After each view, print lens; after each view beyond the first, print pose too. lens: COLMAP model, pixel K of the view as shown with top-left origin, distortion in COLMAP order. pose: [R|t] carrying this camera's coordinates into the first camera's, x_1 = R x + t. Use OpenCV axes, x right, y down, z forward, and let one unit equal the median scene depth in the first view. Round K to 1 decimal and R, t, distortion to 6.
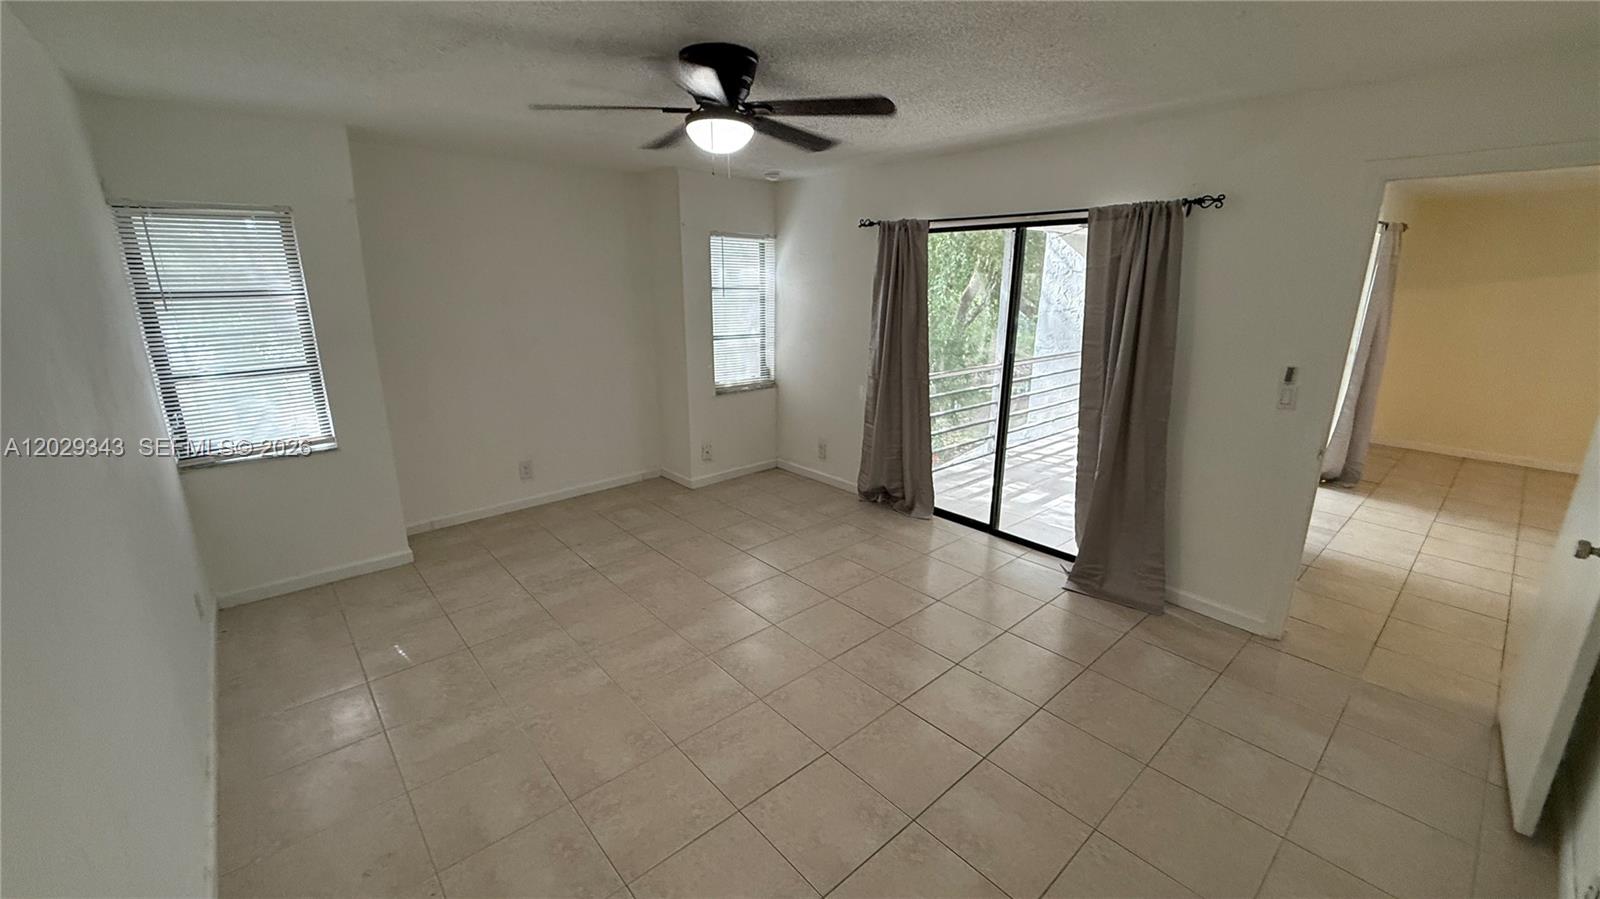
lens RADIAL K [[634.8, 0, 799.8], [0, 634.8, 442.4], [0, 0, 1]] dist [-0.001005, 0.000179]
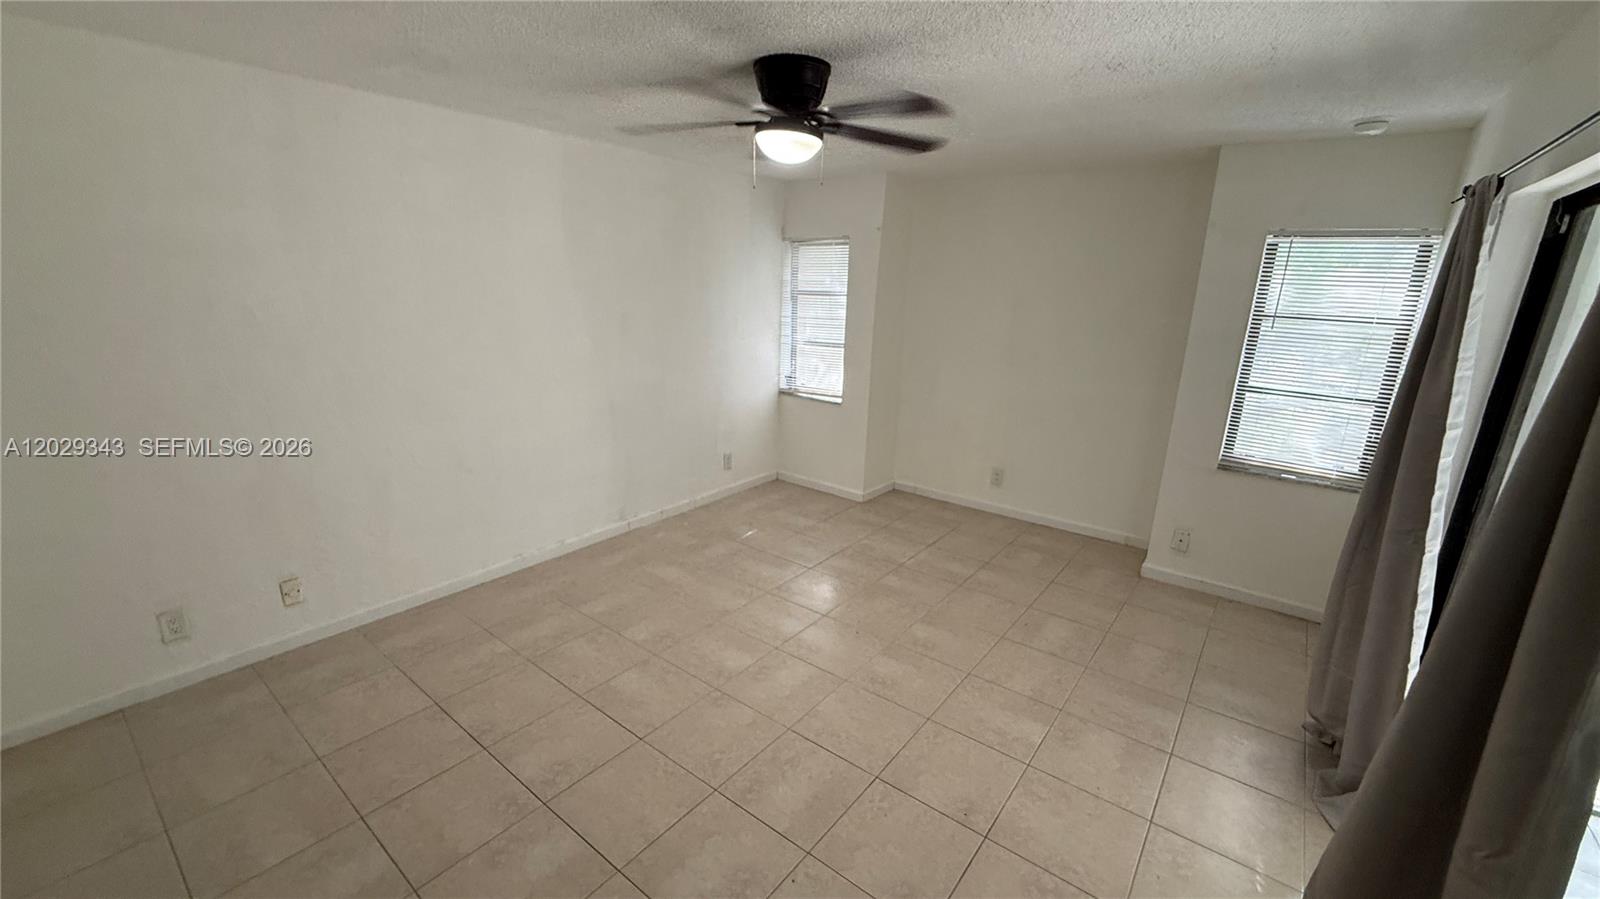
lens RADIAL K [[634.8, 0, 797.9], [0, 634.8, 448.2], [0, 0, 1]] dist [-0.001005, 0.000179]
pose [[0.185988, 0.259961, -0.947538, 0.733590], [-0.276786, 0.939172, 0.203336, -0.186755], [0.942761, 0.224447, 0.246628, 0.676736]]
